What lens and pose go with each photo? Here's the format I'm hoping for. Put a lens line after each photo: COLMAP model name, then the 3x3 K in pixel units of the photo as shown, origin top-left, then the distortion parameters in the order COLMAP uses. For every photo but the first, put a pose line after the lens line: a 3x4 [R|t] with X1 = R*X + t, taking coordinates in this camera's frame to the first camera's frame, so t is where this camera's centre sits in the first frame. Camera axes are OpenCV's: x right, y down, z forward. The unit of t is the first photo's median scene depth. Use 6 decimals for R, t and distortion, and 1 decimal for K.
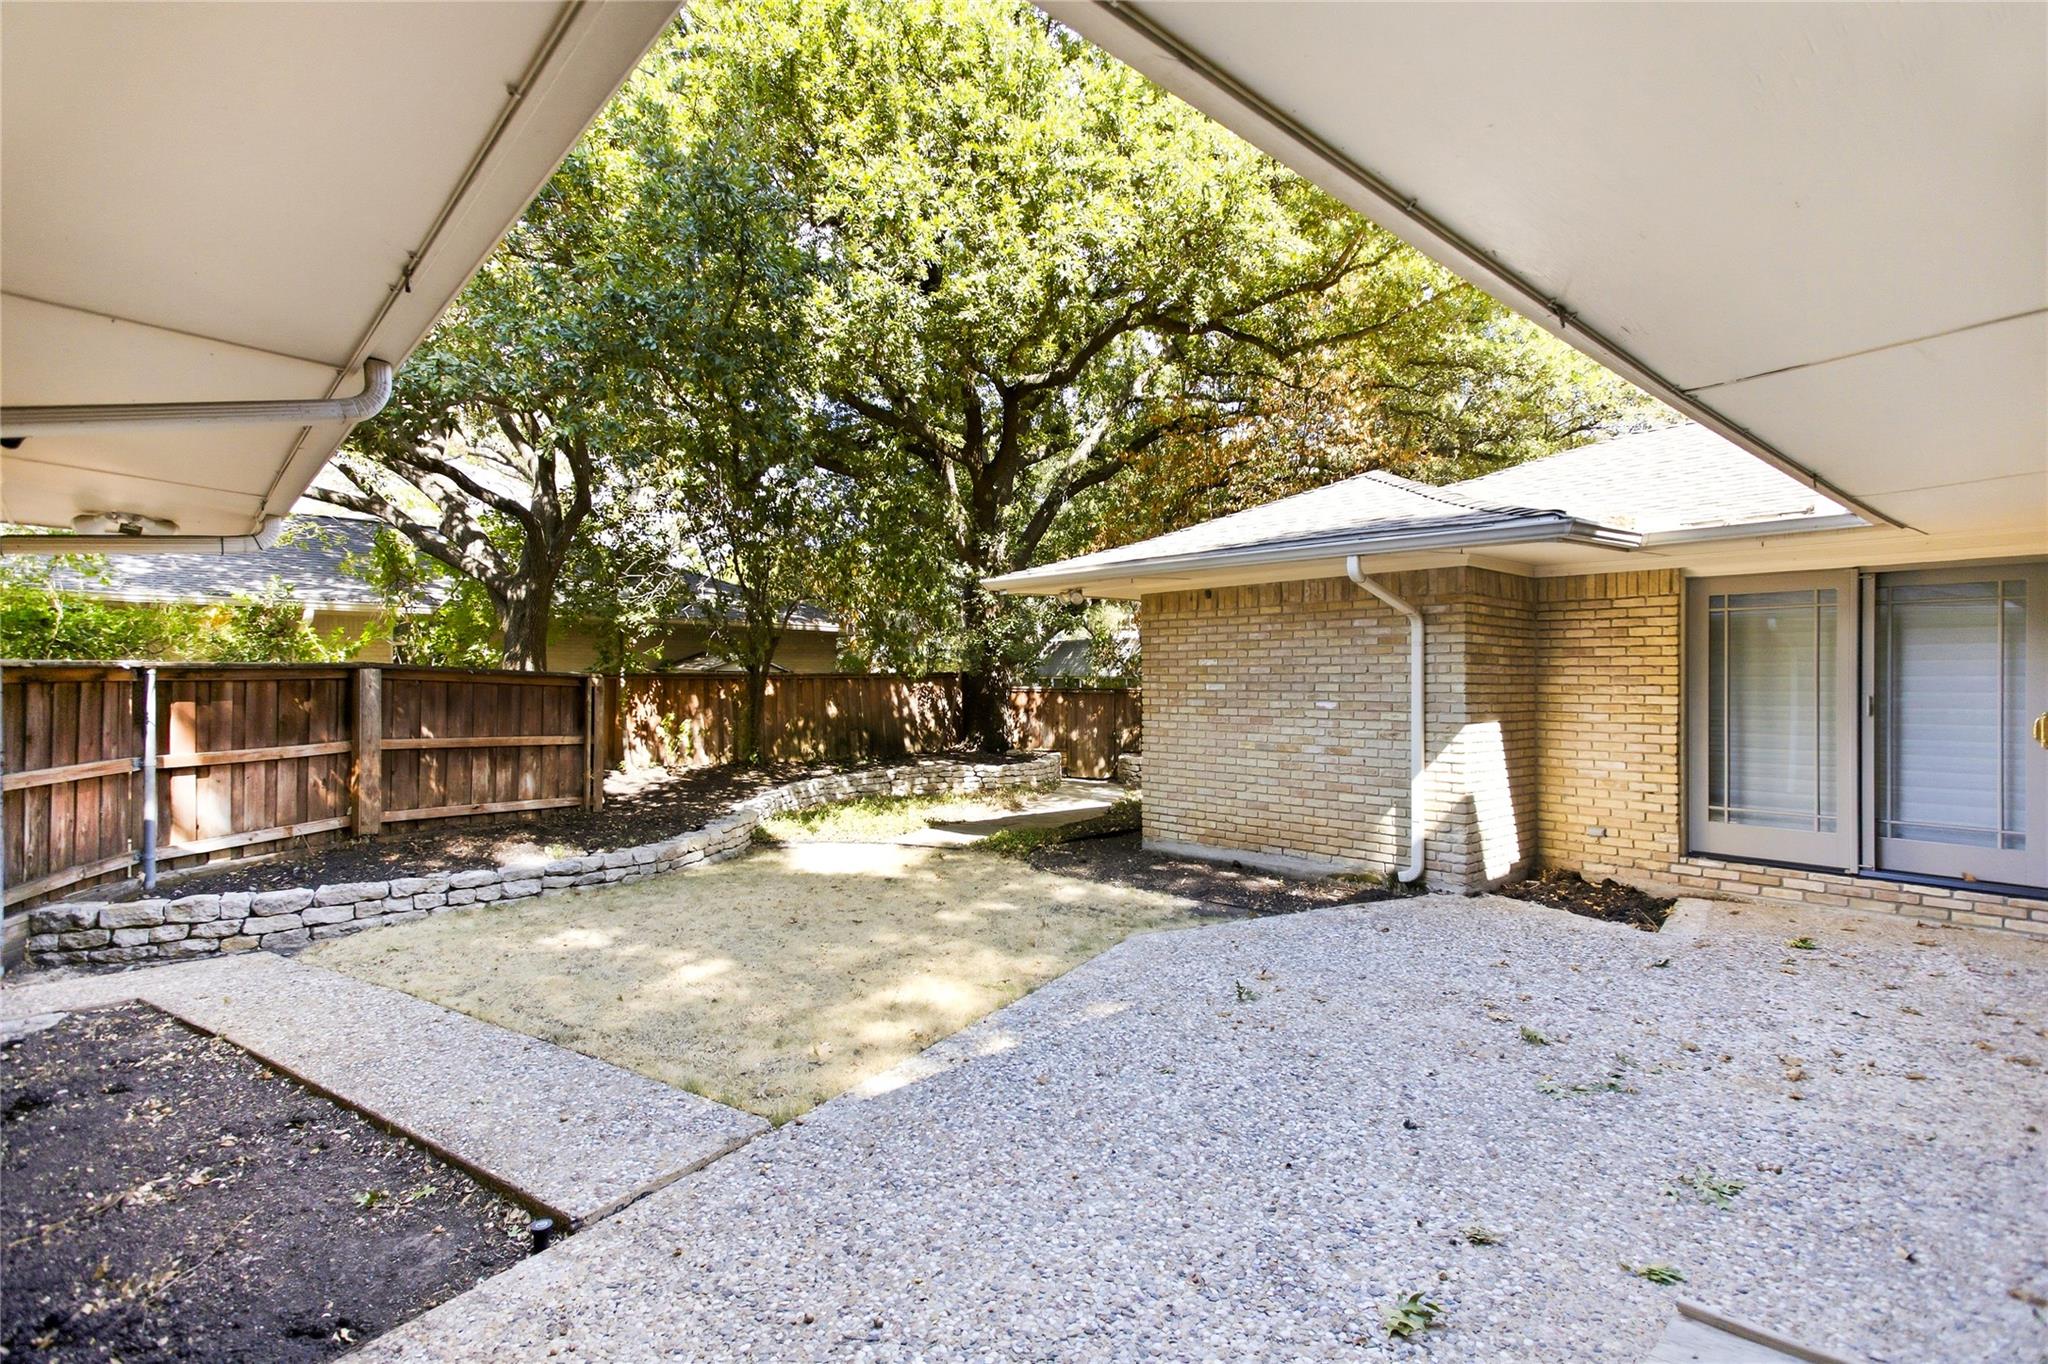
lens RADIAL K [[983.8, 0, 1025.0], [0, 983.8, 674.7], [0, 0, 1]] dist [0.000992, -0.000083]
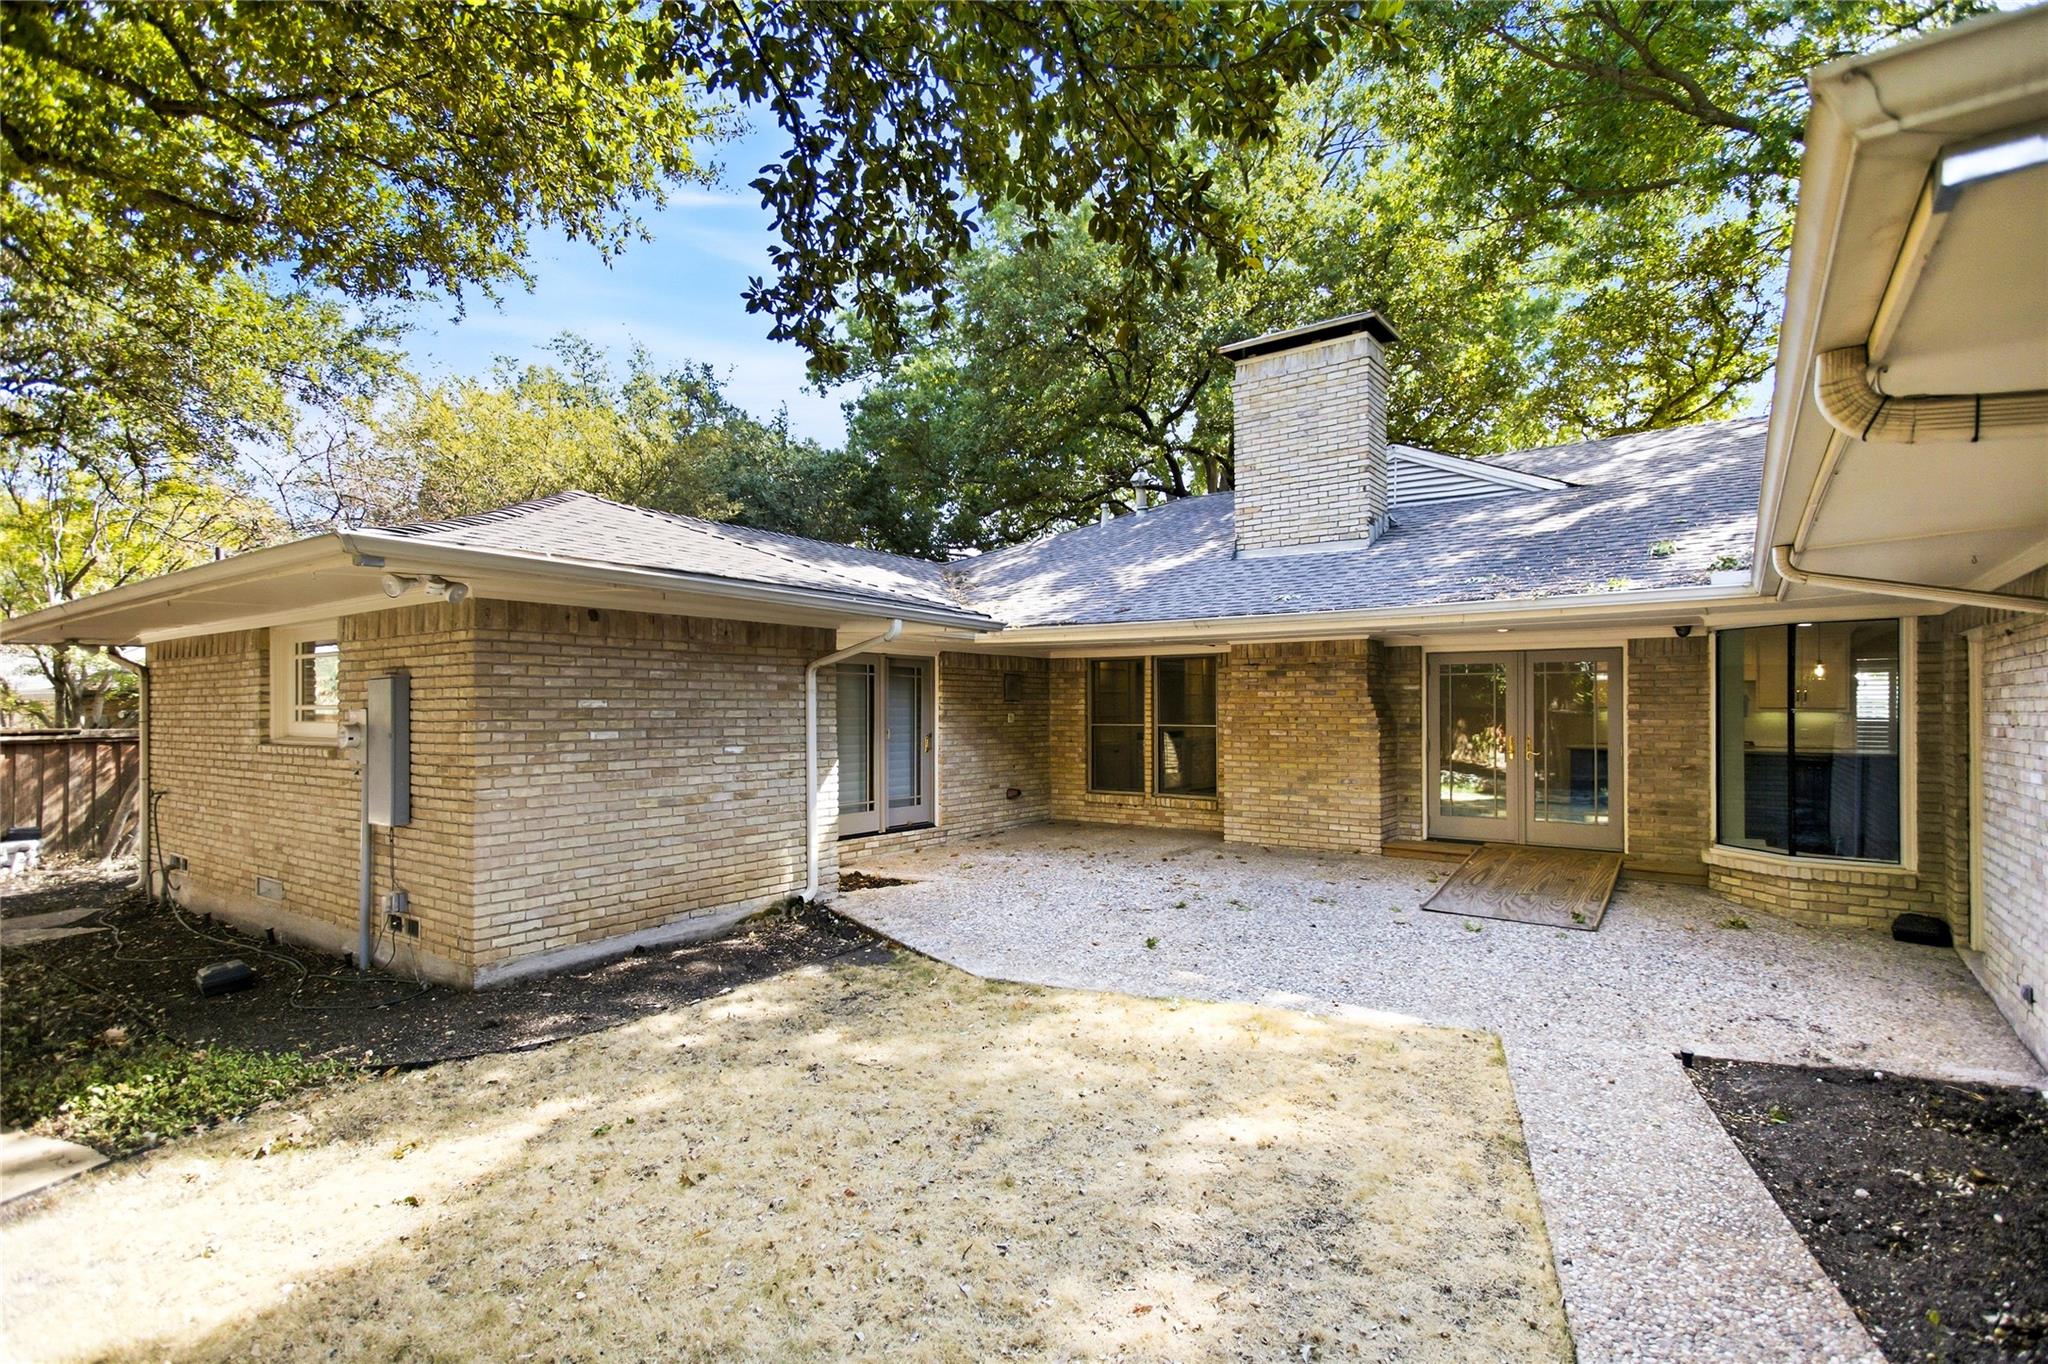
lens RADIAL K [[983.8, 0, 1025.0], [0, 983.8, 702.6], [0, 0, 1]] dist [0.000992, -0.000083]
pose [[-0.214716, 0.005834, 0.976659, -0.696748], [-0.003616, 0.999971, -0.006768, -0.010360], [-0.976670, -0.004985, -0.214688, 0.906467]]
